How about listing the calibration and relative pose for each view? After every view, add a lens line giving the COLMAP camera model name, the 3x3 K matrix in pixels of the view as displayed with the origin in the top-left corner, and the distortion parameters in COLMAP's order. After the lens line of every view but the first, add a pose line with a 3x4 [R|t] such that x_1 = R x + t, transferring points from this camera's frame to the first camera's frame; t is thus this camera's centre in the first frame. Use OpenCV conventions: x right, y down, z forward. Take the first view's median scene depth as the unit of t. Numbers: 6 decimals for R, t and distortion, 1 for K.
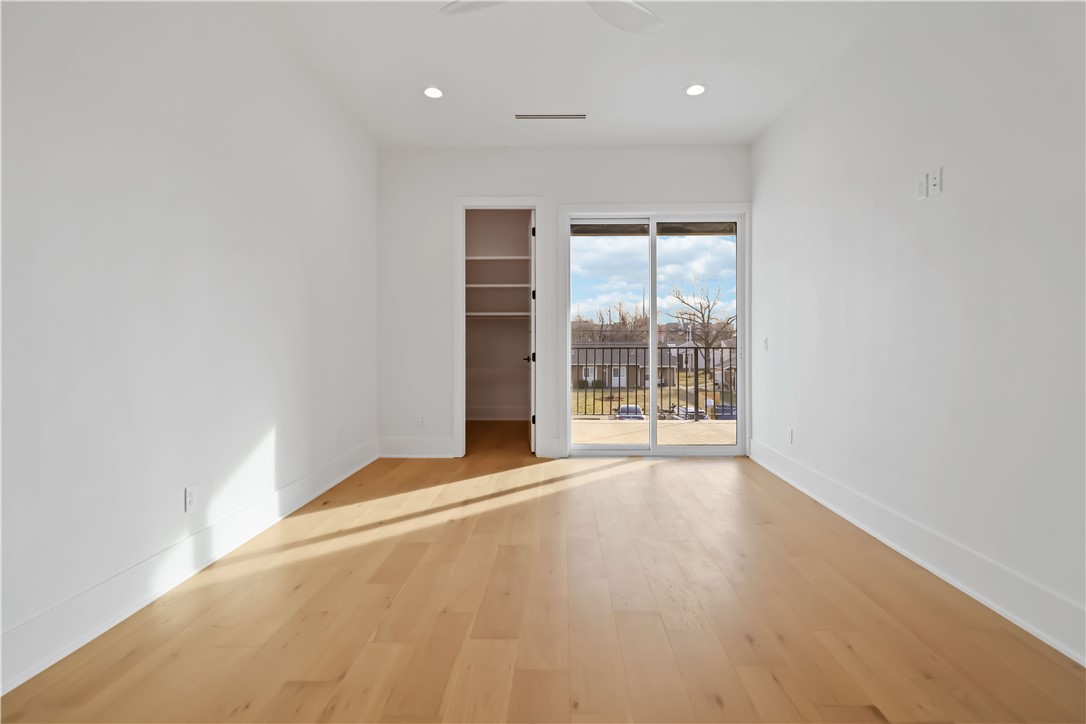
lens RADIAL K [[514.0, 0, 539.3], [0, 514.0, 350.3], [0, 0, 1]] dist [-0.005350, -0.007404]
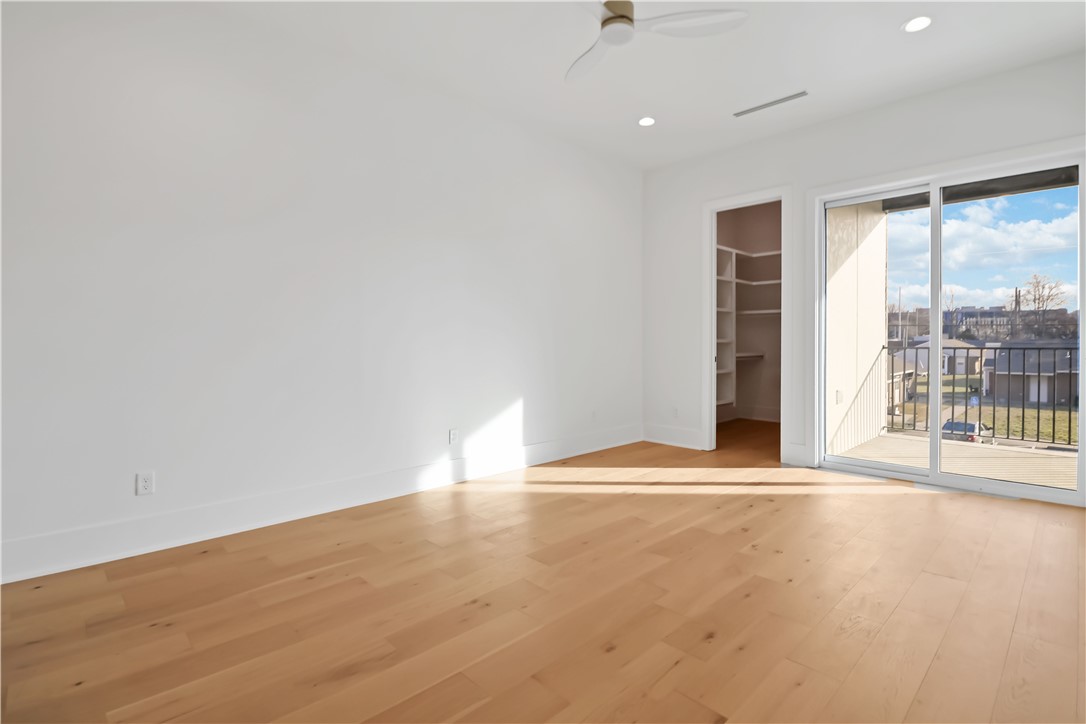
lens RADIAL K [[514.0, 0, 546.7], [0, 514.0, 357.6], [0, 0, 1]] dist [-0.005350, -0.007404]
pose [[0.710809, 0.022312, -0.703031, 0.351433], [-0.009174, 0.999706, 0.022452, -0.002071], [0.703325, -0.009509, 0.710805, 0.023210]]
